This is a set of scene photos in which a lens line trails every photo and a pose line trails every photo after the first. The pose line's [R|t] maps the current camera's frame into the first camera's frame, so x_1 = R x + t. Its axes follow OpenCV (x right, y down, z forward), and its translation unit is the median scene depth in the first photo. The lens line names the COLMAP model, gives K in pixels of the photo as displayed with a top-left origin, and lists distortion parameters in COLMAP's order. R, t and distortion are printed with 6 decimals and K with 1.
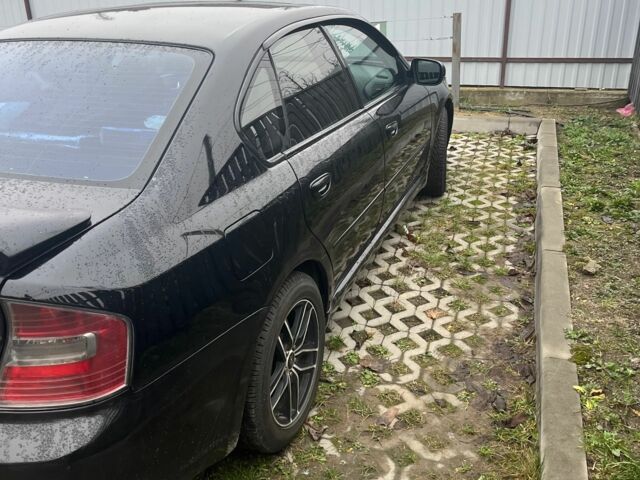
lens RADIAL K [[626.0, 0, 320.0], [0, 626.0, 240.0], [0, 0, 1]] dist [0.011319, 0.007243]
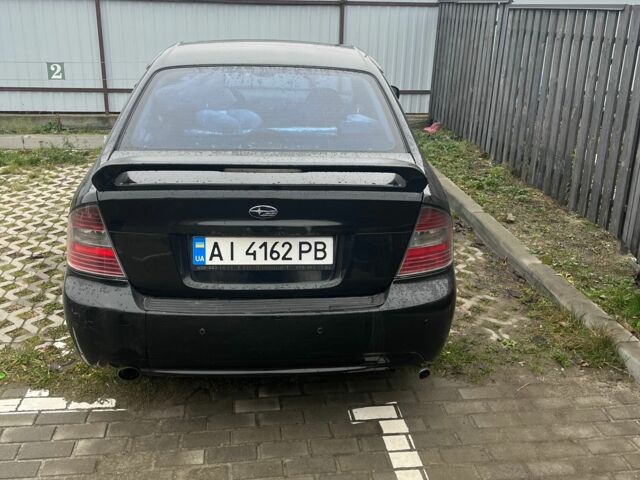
lens RADIAL K [[626.0, 0, 320.0], [0, 626.0, 240.0], [0, 0, 1]] dist [0.011319, 0.007243]
pose [[0.902757, -0.096017, 0.419298, -0.614965], [0.121070, 0.992079, -0.033485, 0.089185], [-0.412762, 0.080993, 0.907231, -0.185198]]
